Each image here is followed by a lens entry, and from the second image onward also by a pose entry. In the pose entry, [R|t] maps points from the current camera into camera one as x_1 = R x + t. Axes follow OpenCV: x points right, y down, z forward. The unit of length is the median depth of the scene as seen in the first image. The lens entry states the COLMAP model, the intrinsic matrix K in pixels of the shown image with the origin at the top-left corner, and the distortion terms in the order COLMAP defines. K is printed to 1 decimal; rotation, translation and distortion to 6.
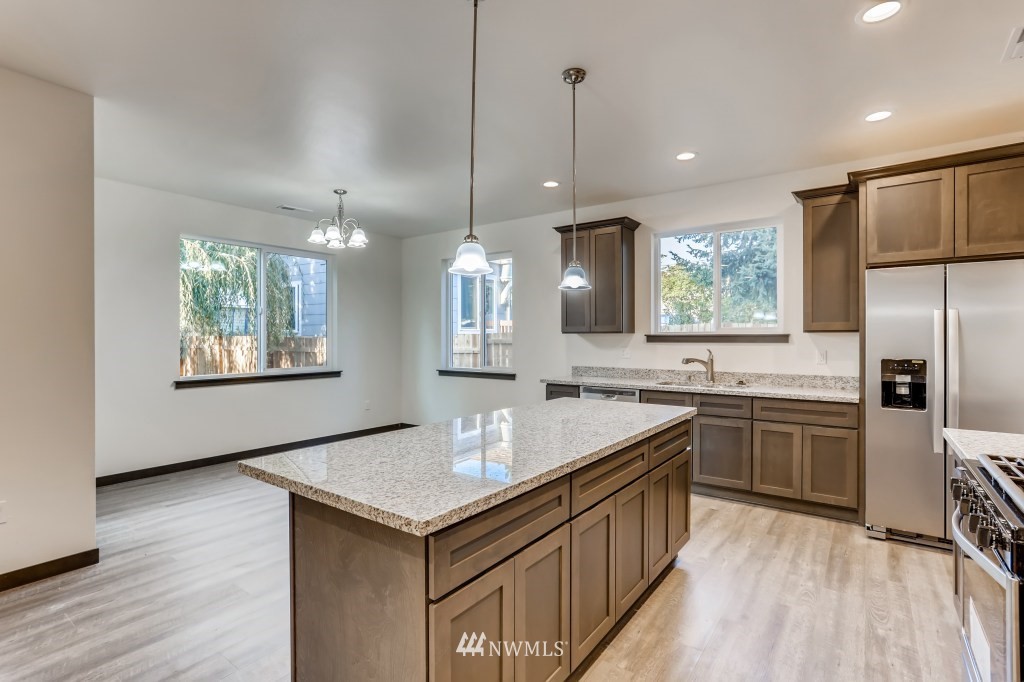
lens RADIAL K [[497.1, 0, 502.4], [0, 497.1, 335.8], [0, 0, 1]] dist [-0.025978, 0.013388]
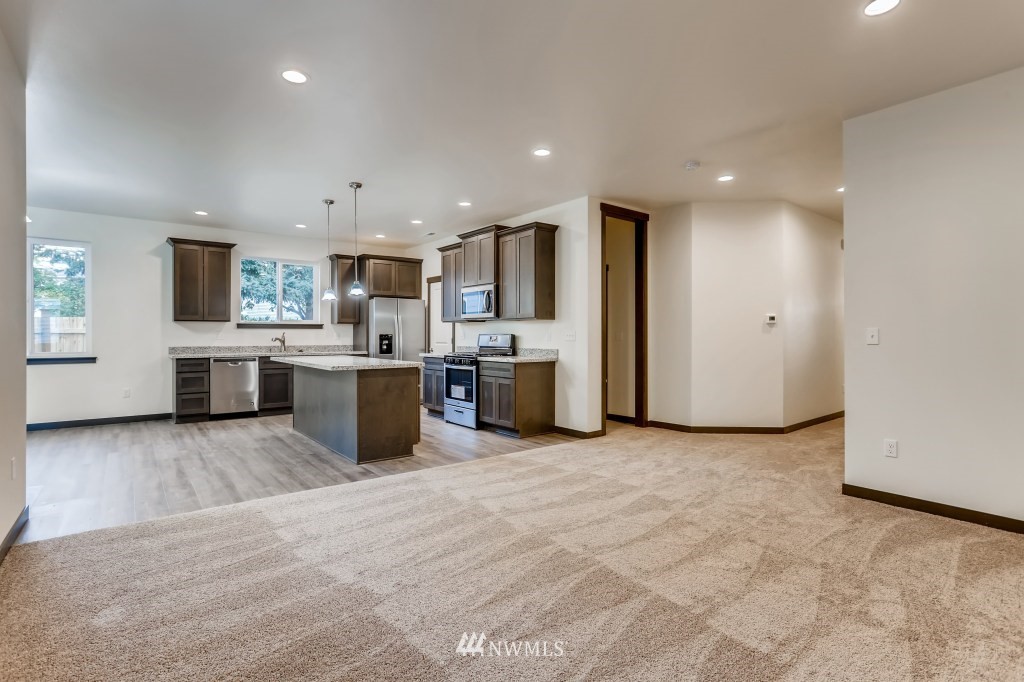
lens RADIAL K [[497.1, 0, 513.4], [0, 497.1, 335.9], [0, 0, 1]] dist [-0.025978, 0.013388]
pose [[0.262917, 0.000240, 0.964818, -0.564732], [-0.003301, 0.999994, 0.000651, 0.019628], [-0.964813, -0.003356, 0.262916, -0.116446]]
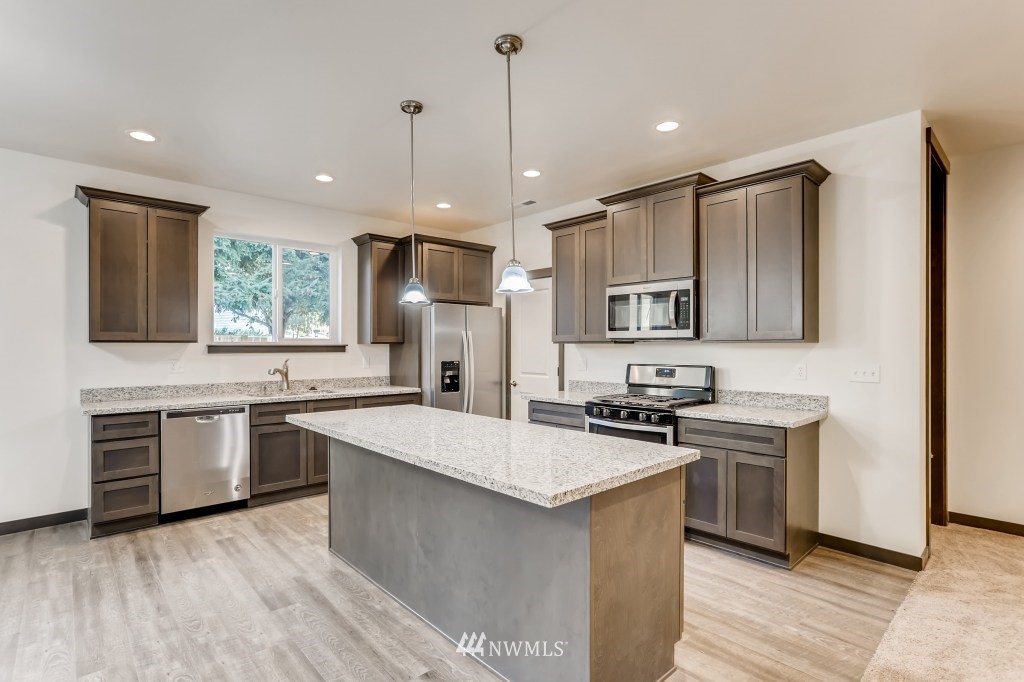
lens RADIAL K [[497.1, 0, 517.9], [0, 497.1, 347.8], [0, 0, 1]] dist [-0.025978, 0.013388]
pose [[0.182553, -0.001064, 0.983195, -0.285749], [-0.002460, 0.999996, 0.001539, 0.000298], [-0.983193, -0.002700, 0.182550, 0.185117]]
